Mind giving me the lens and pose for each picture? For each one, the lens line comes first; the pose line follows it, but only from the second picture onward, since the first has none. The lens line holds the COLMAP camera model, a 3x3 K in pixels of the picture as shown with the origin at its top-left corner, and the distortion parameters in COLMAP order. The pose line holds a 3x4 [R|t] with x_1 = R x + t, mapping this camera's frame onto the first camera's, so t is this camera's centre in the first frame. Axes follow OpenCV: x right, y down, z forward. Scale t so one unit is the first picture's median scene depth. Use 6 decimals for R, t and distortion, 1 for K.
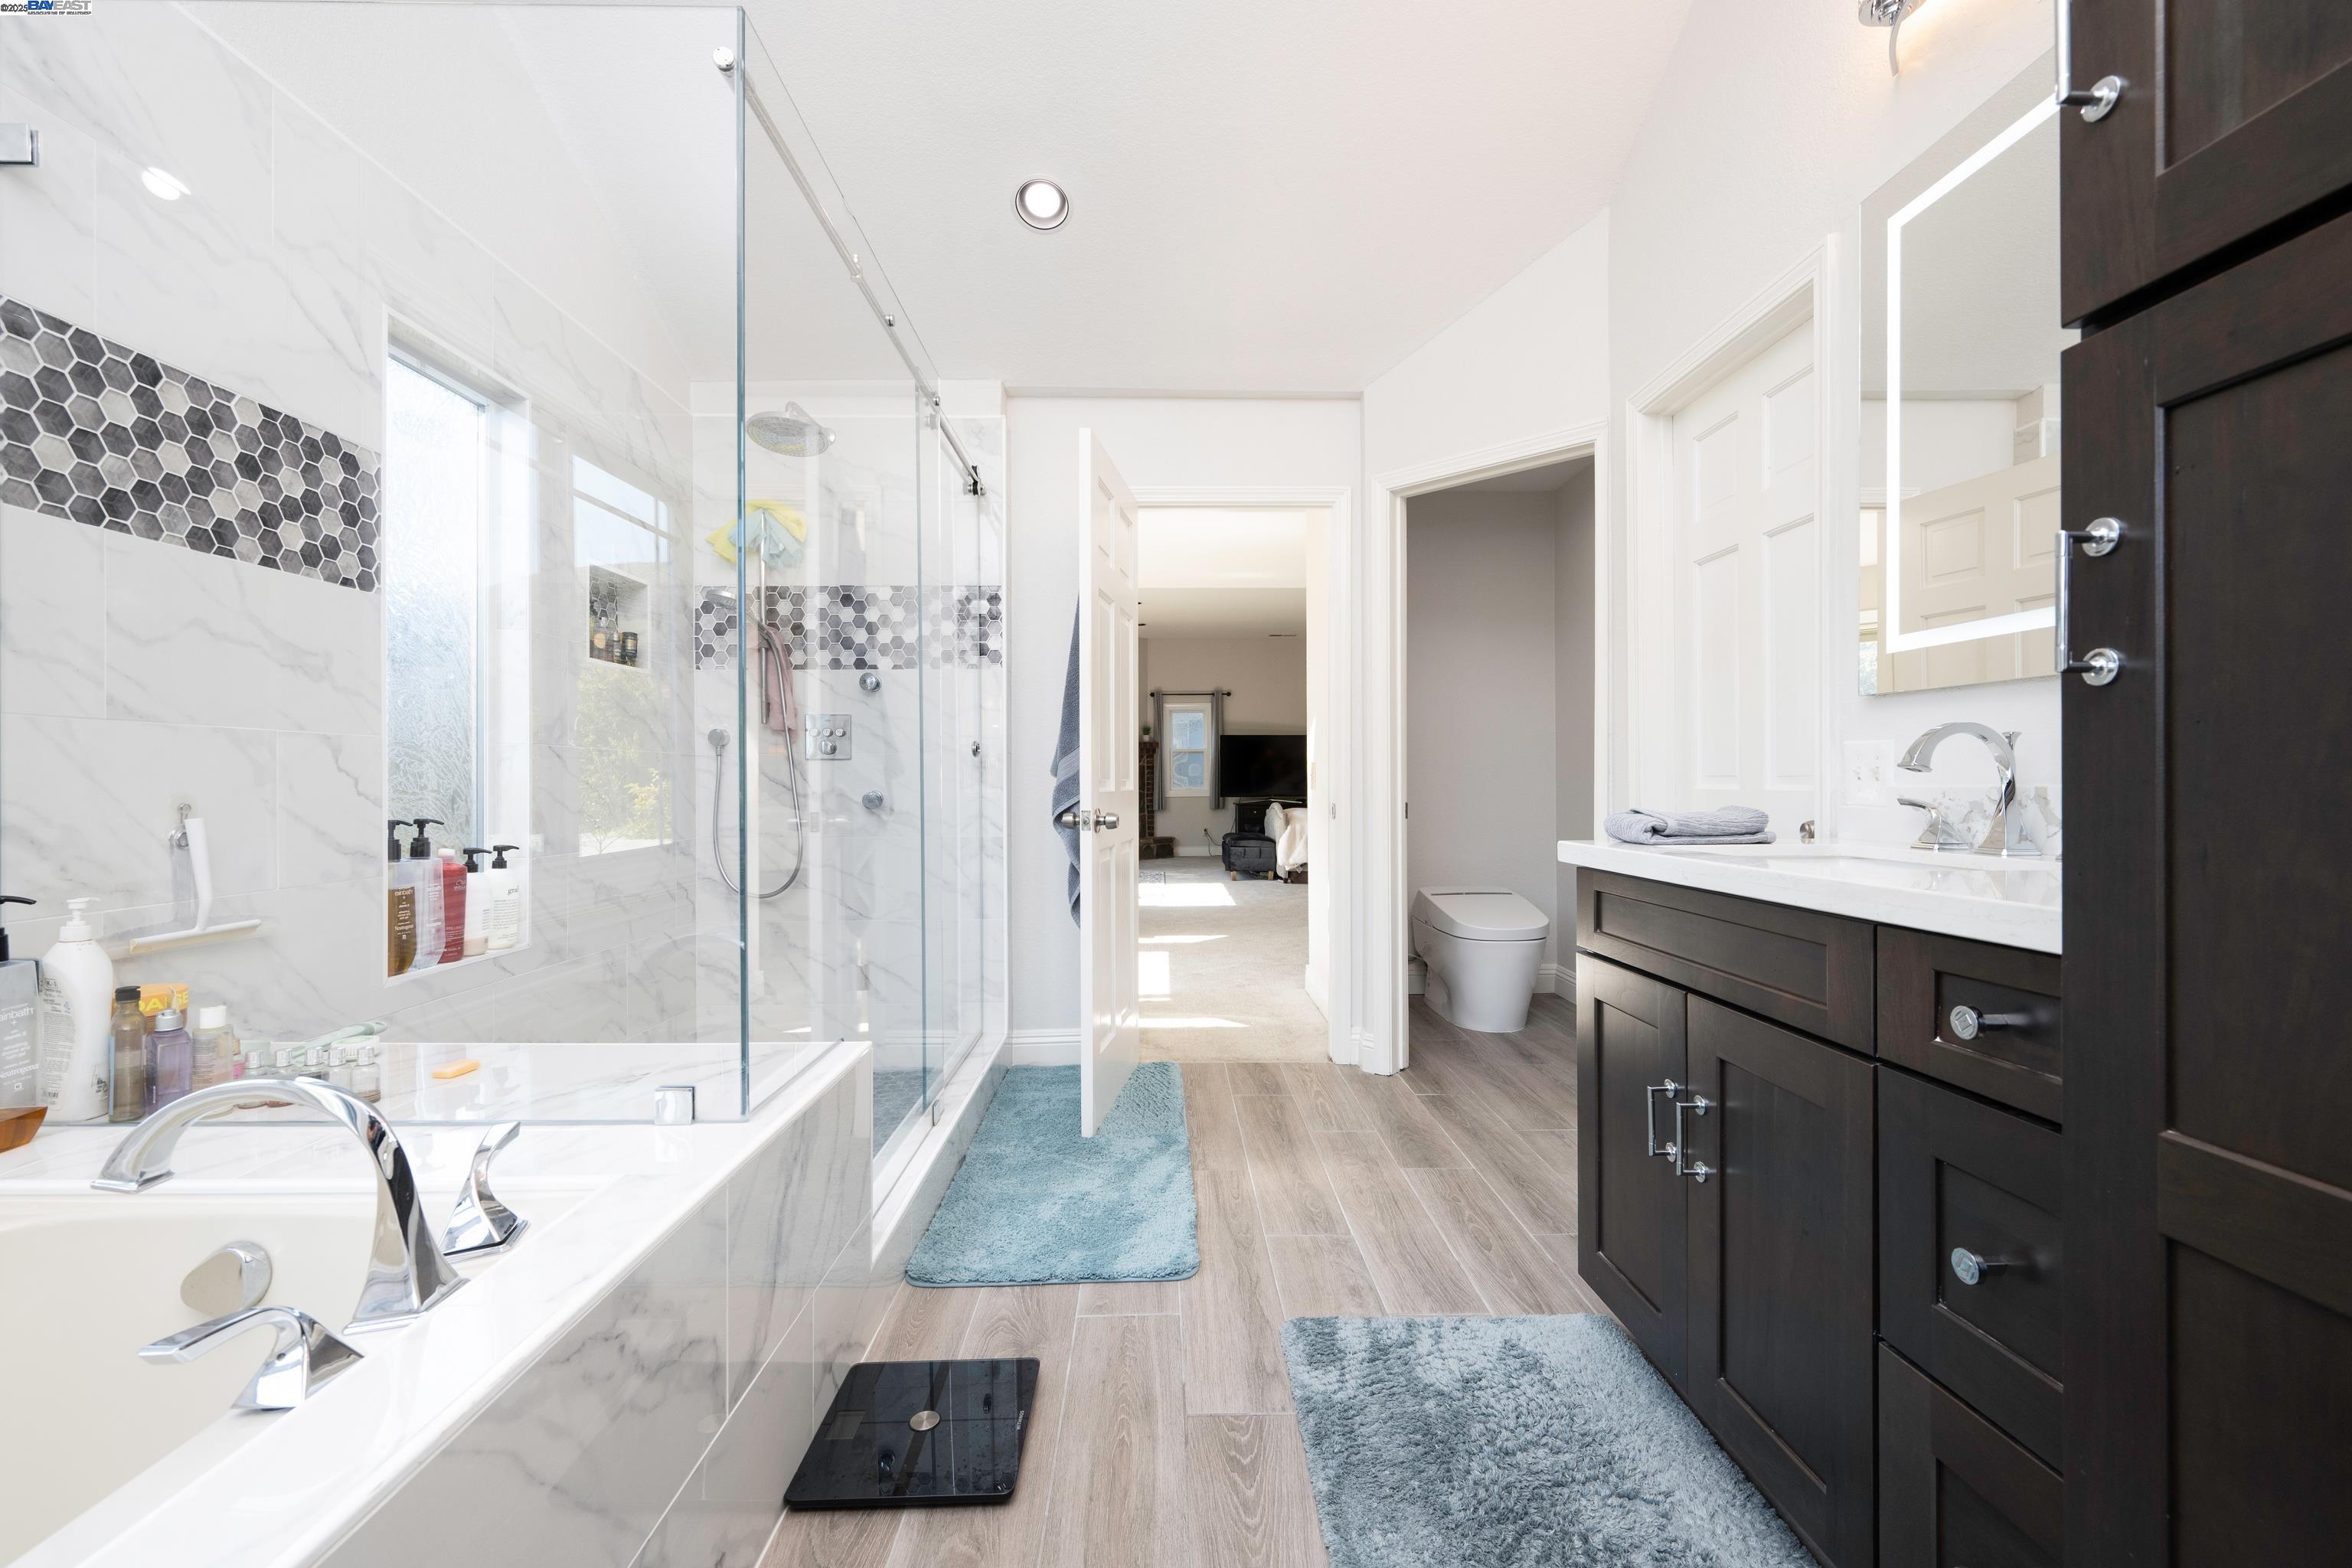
lens RADIAL K [[1014.3, 0, 1177.8], [0, 1014.3, 780.4], [0, 0, 1]] dist [0.000183, 0.000007]
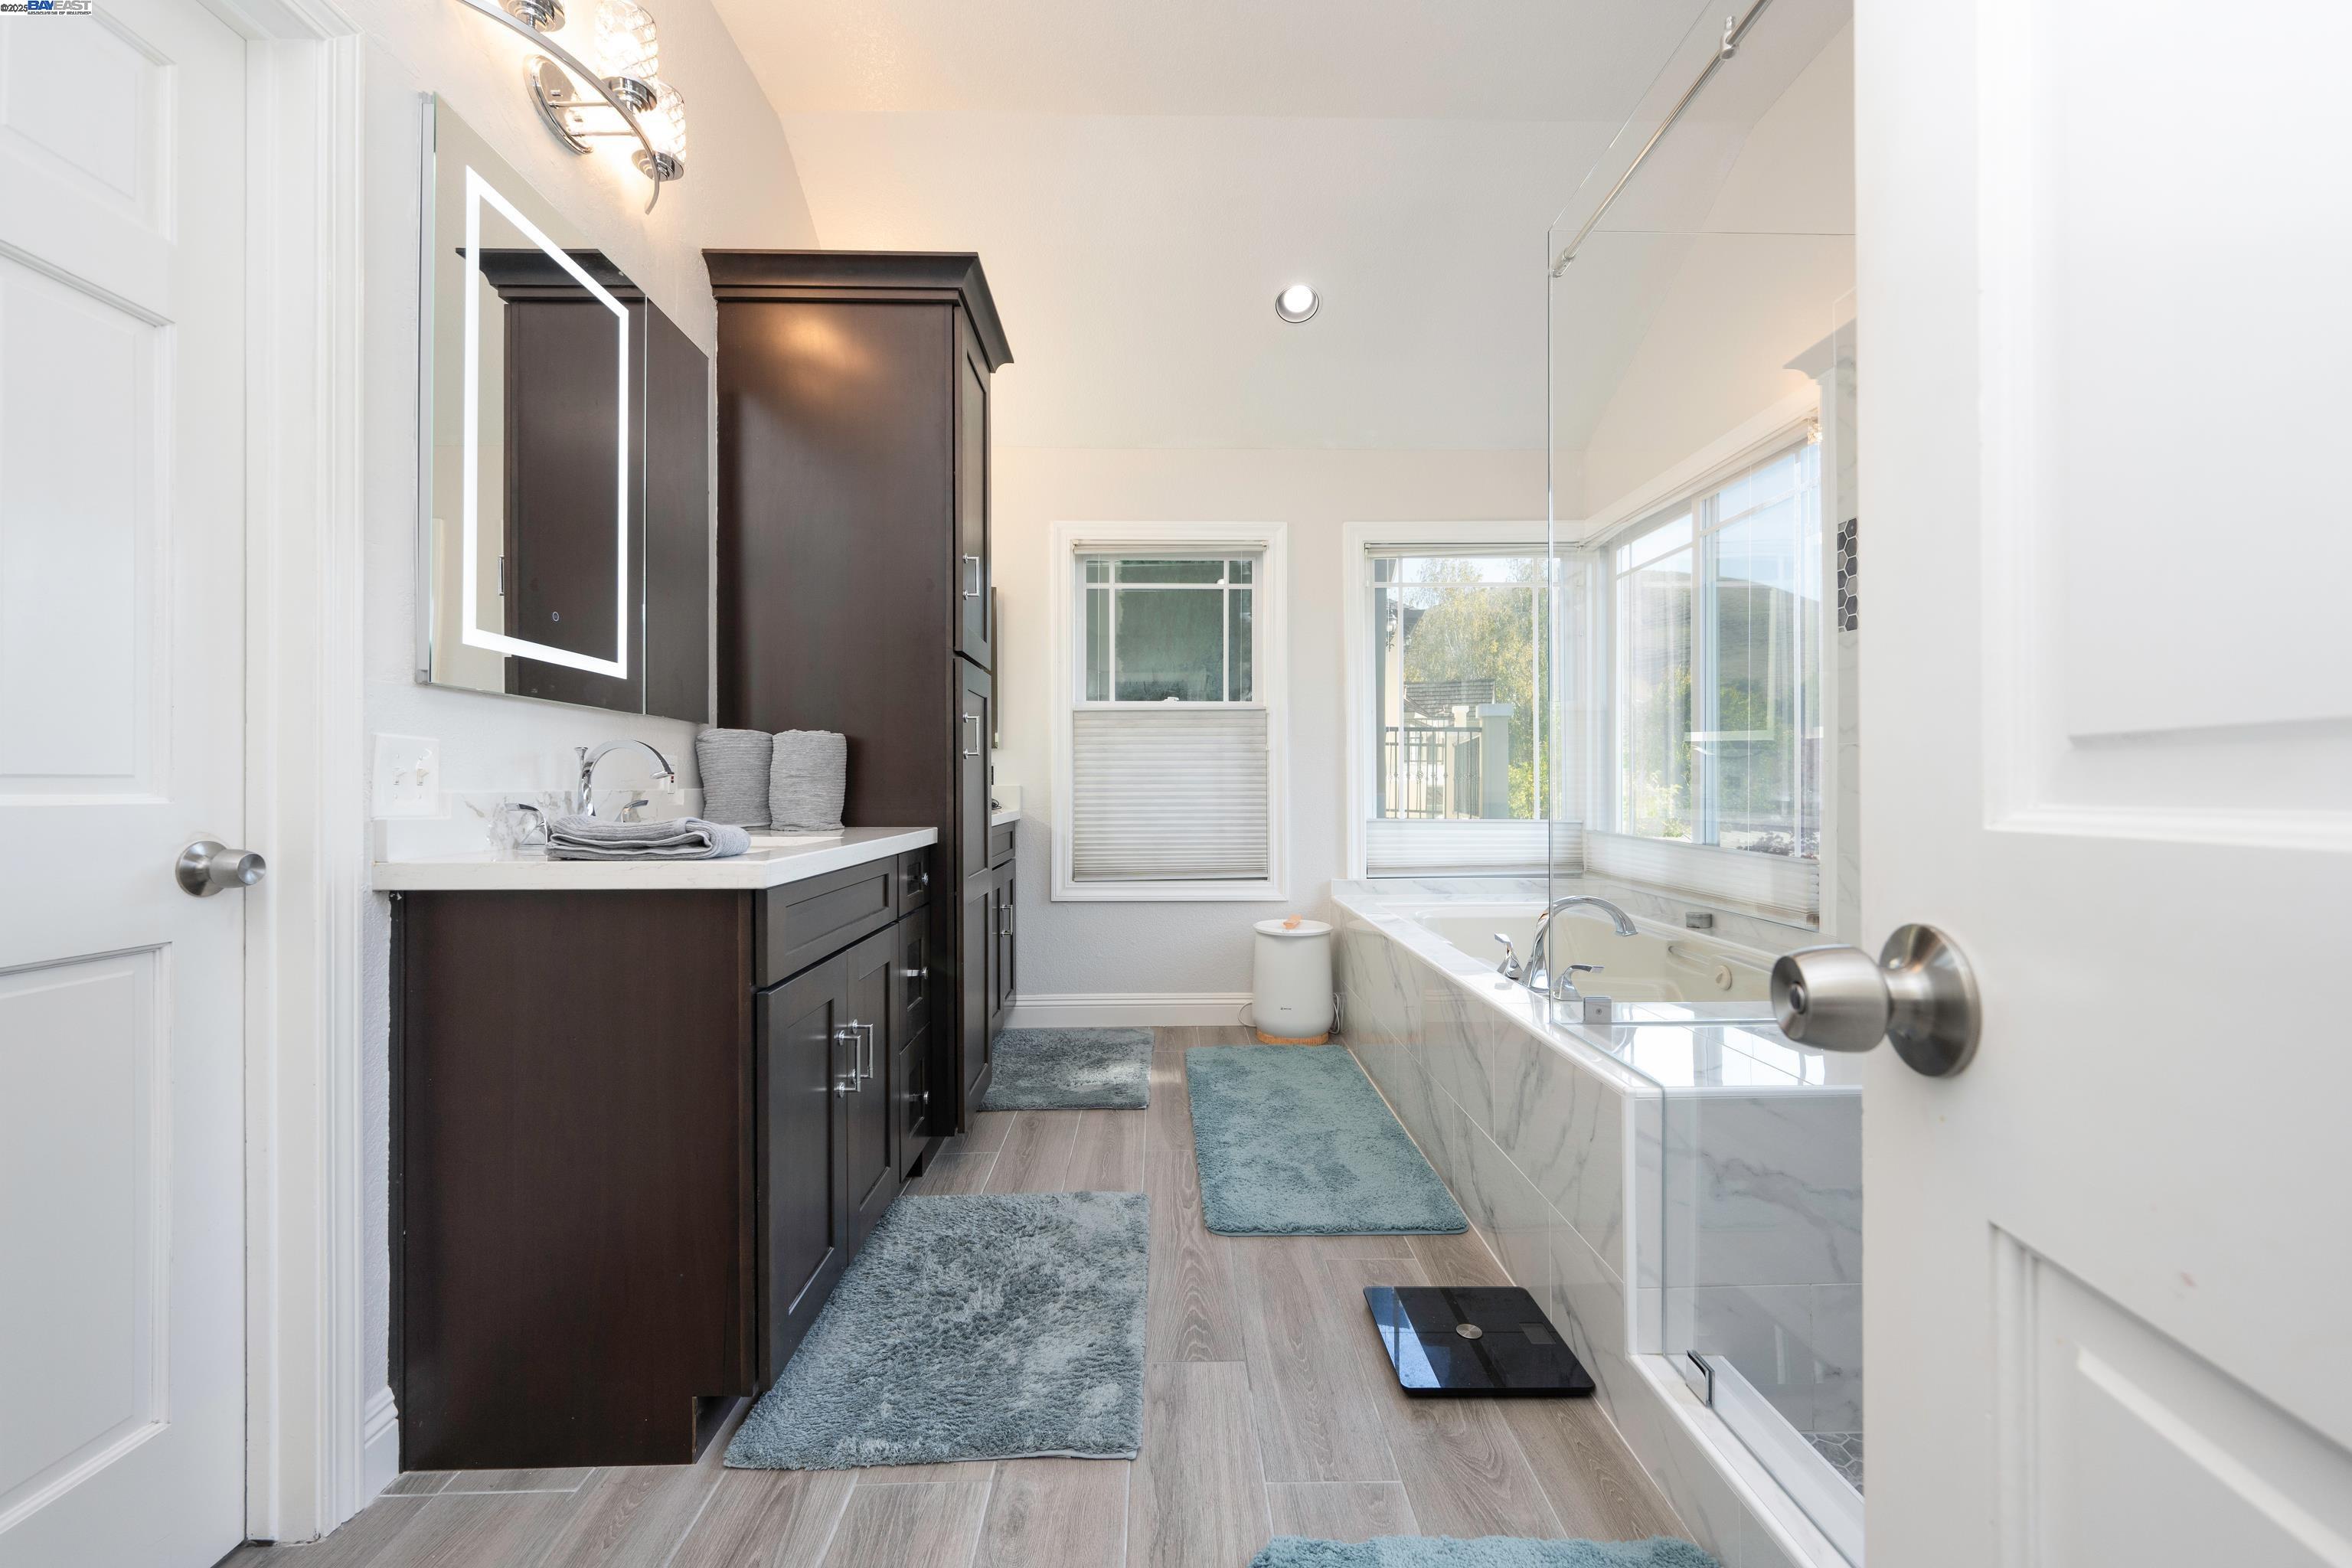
lens RADIAL K [[1014.3, 0, 1175.6], [0, 1014.3, 775.0], [0, 0, 1]] dist [0.000183, 0.000007]
pose [[-0.999924, 0.010985, 0.005547, 0.069252], [0.011013, 0.999926, 0.005116, -0.009365], [-0.005490, 0.005177, -0.999972, 2.054209]]
